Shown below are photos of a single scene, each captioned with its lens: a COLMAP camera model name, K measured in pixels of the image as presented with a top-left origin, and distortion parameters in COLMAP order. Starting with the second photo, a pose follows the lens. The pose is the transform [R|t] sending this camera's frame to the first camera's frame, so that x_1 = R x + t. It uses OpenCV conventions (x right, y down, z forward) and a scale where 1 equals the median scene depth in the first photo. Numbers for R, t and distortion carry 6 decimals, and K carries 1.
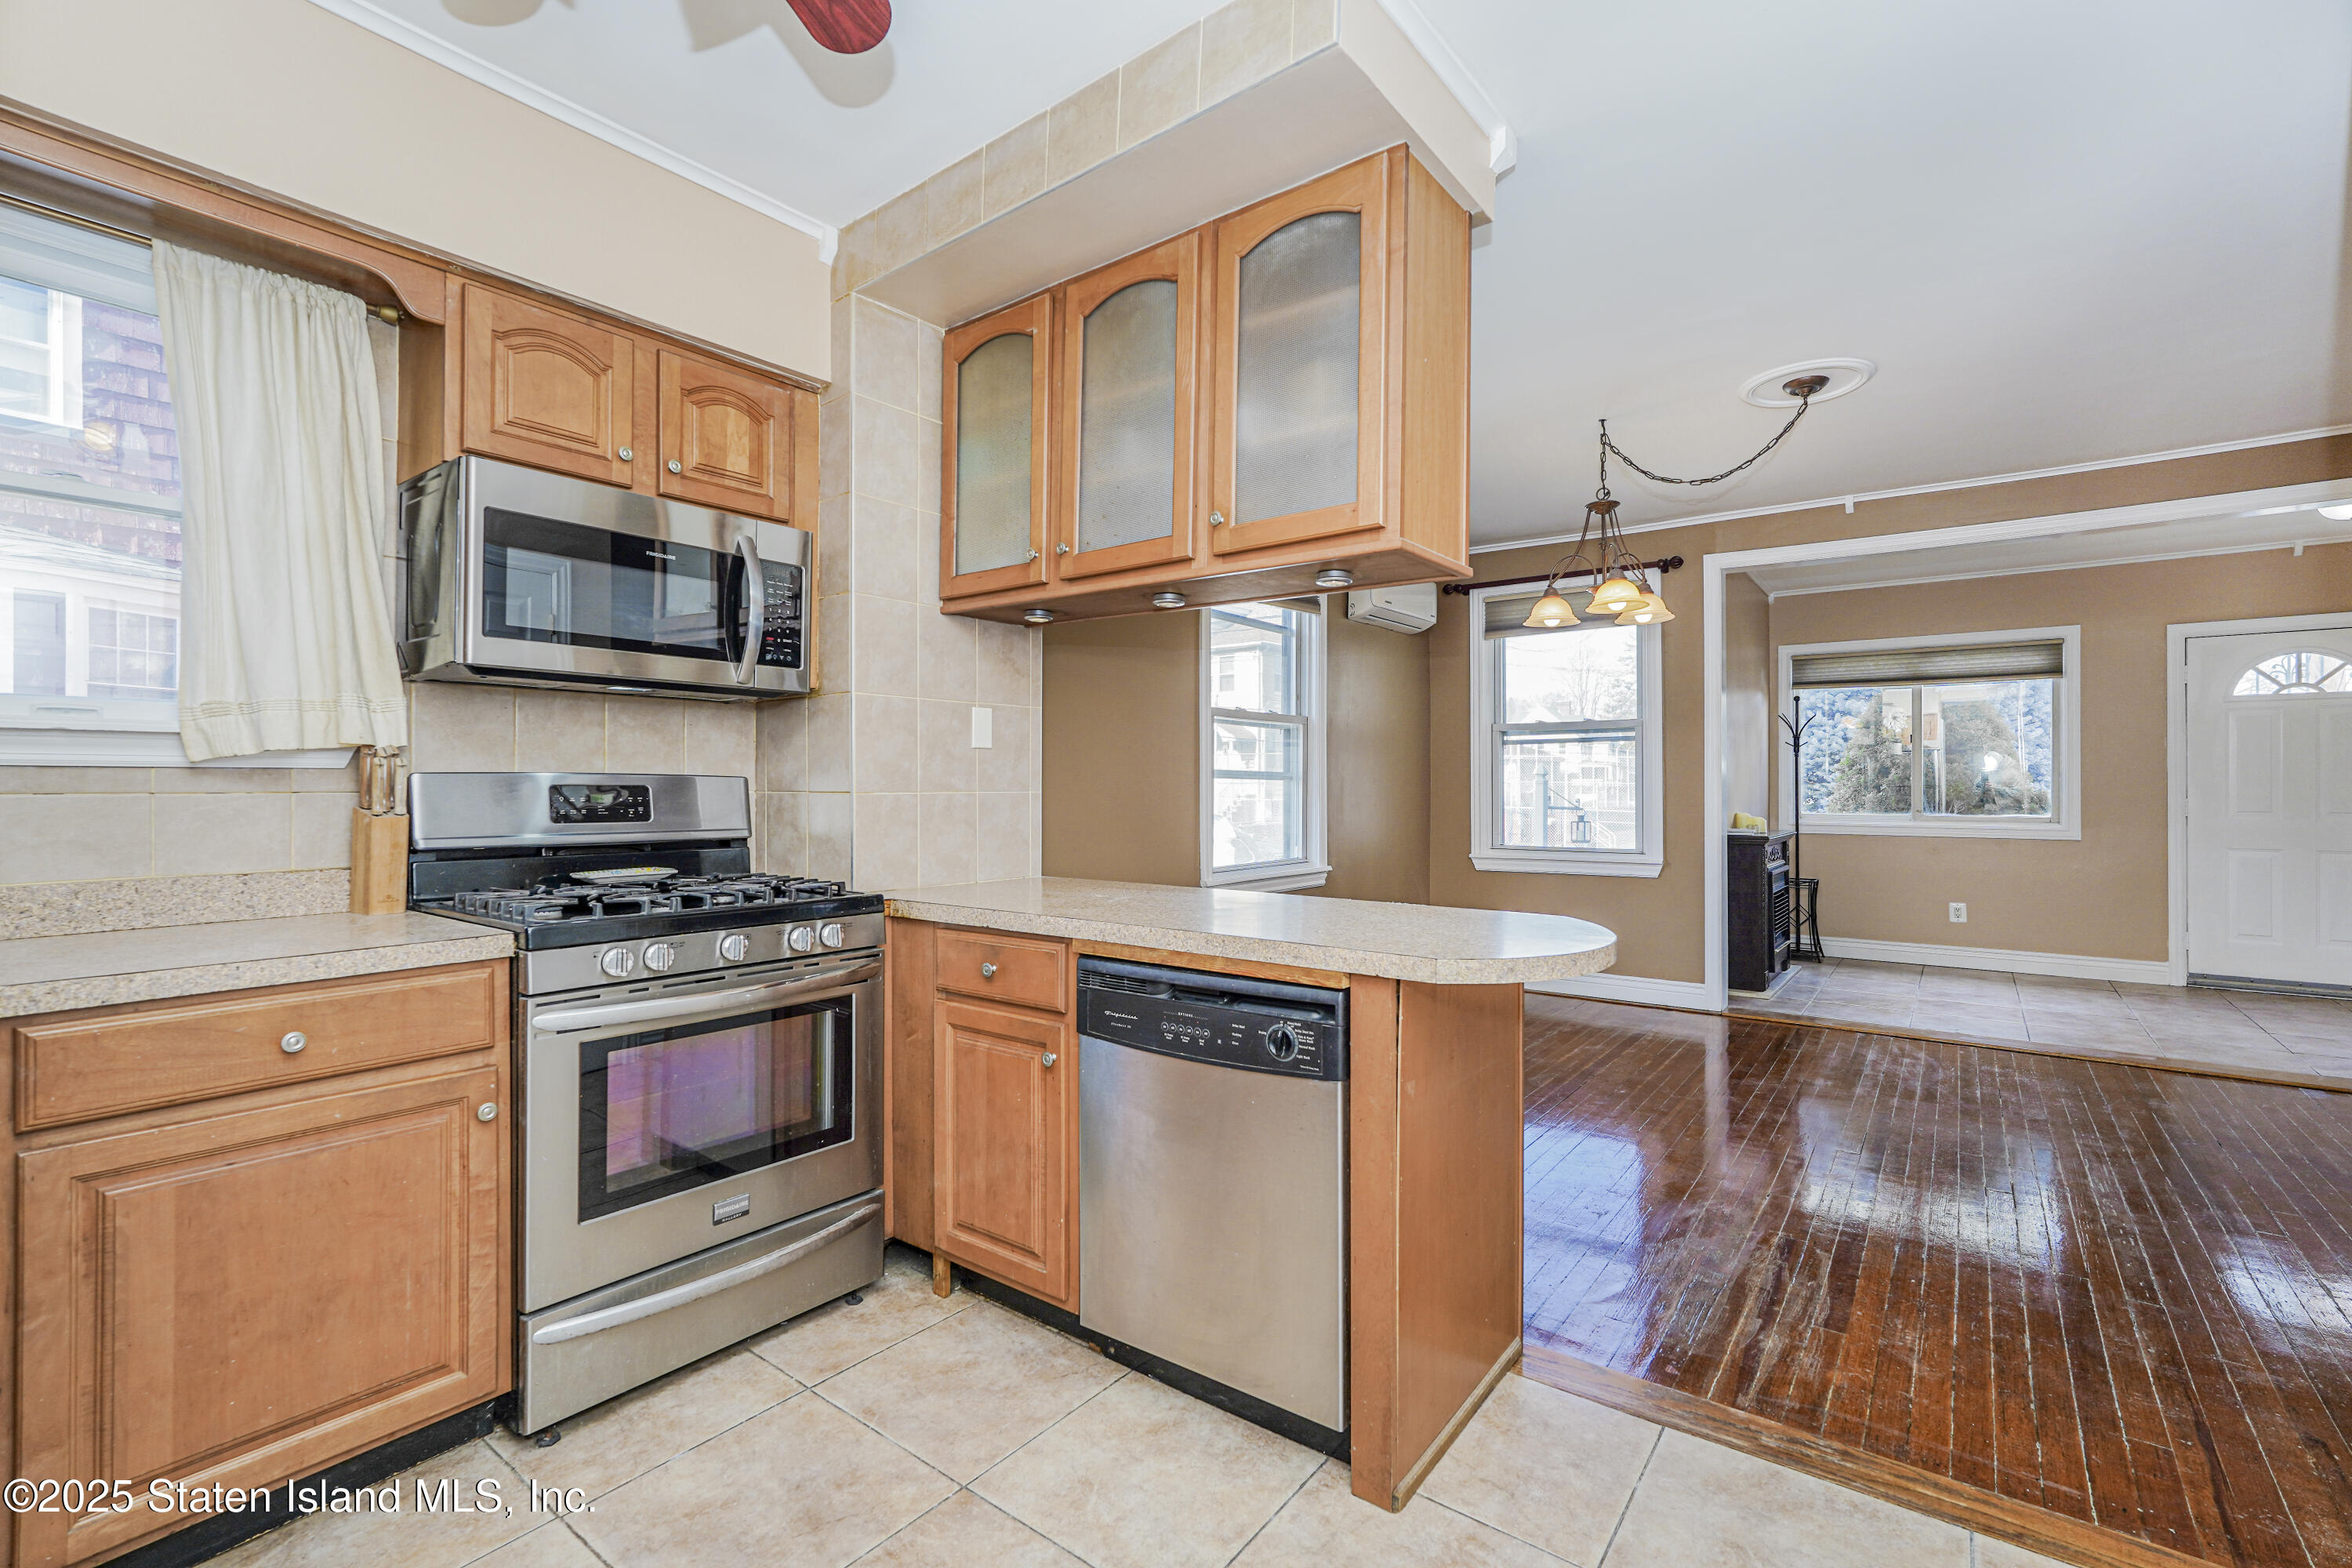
lens RADIAL K [[1035.8, 0, 1176.0], [0, 1035.8, 784.0], [0, 0, 1]] dist [-0.012740, 0.007018]
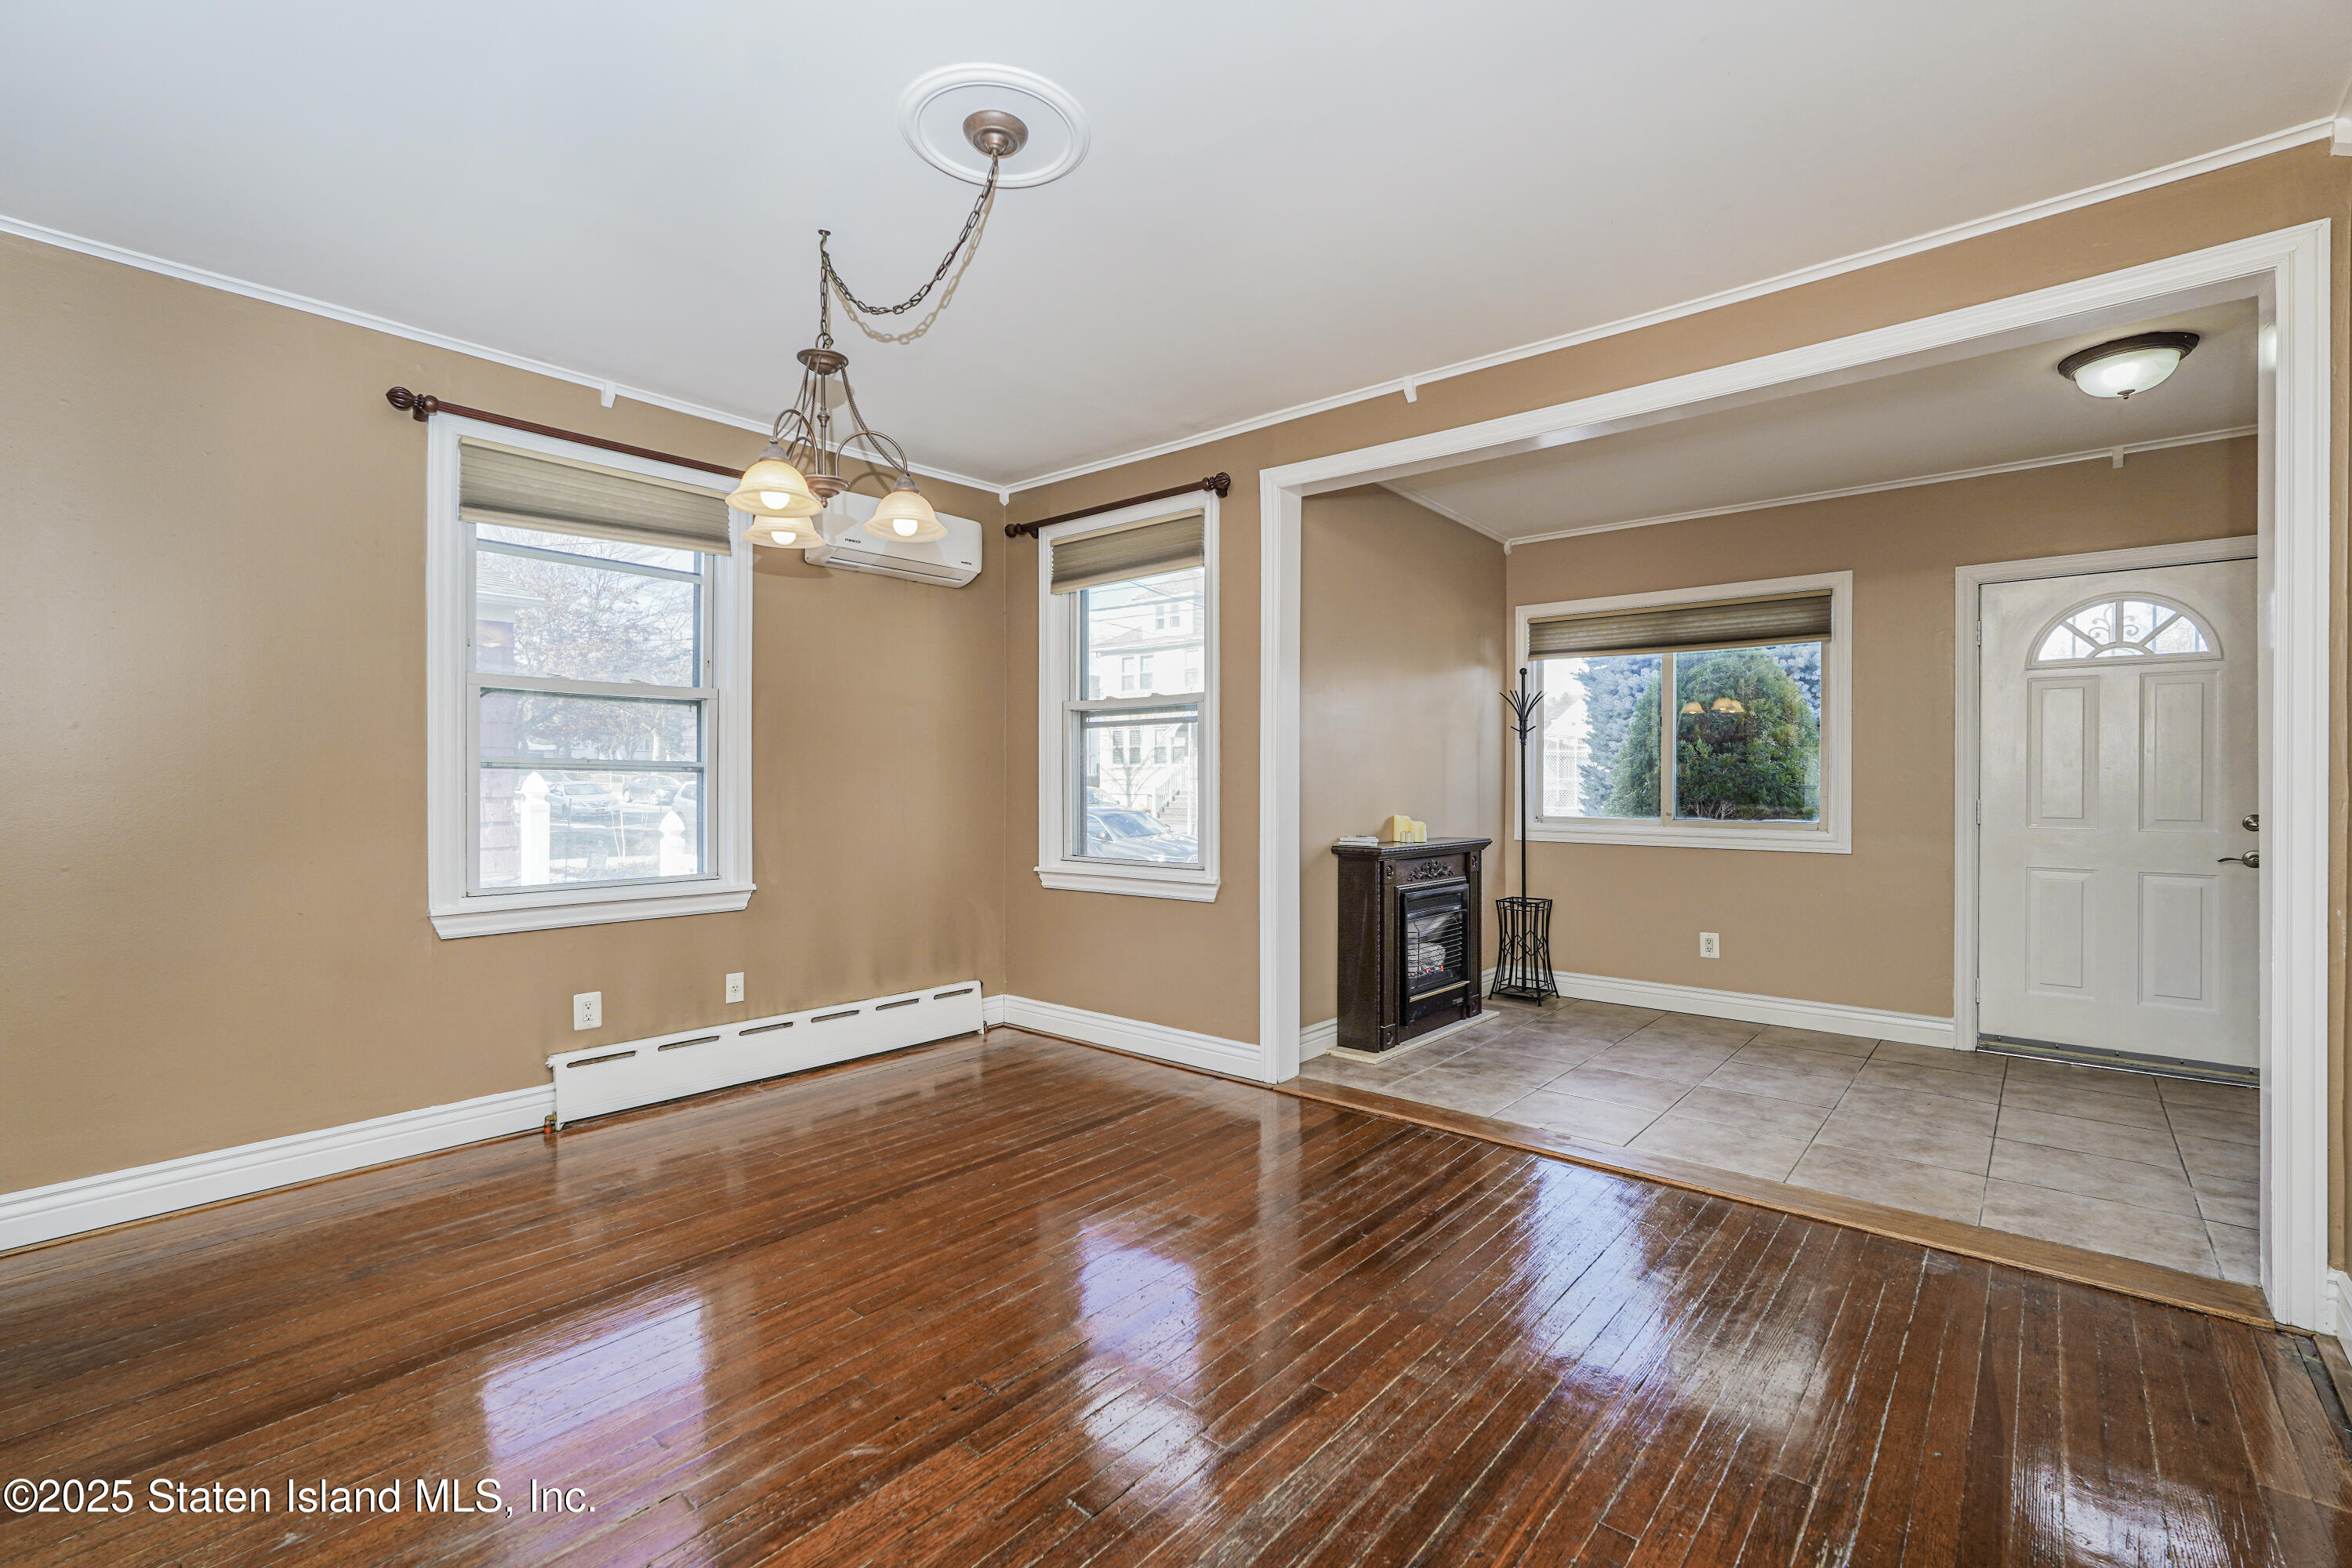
lens RADIAL K [[1037.8, 0, 1177.6], [0, 1037.8, 784.1], [0, 0, 1]] dist [-0.019070, 0.013159]
pose [[0.998639, 0.003241, -0.052046, 0.996785], [-0.002984, 0.999983, 0.005002, 0.001611], [0.052061, -0.004840, 0.998632, 0.506735]]
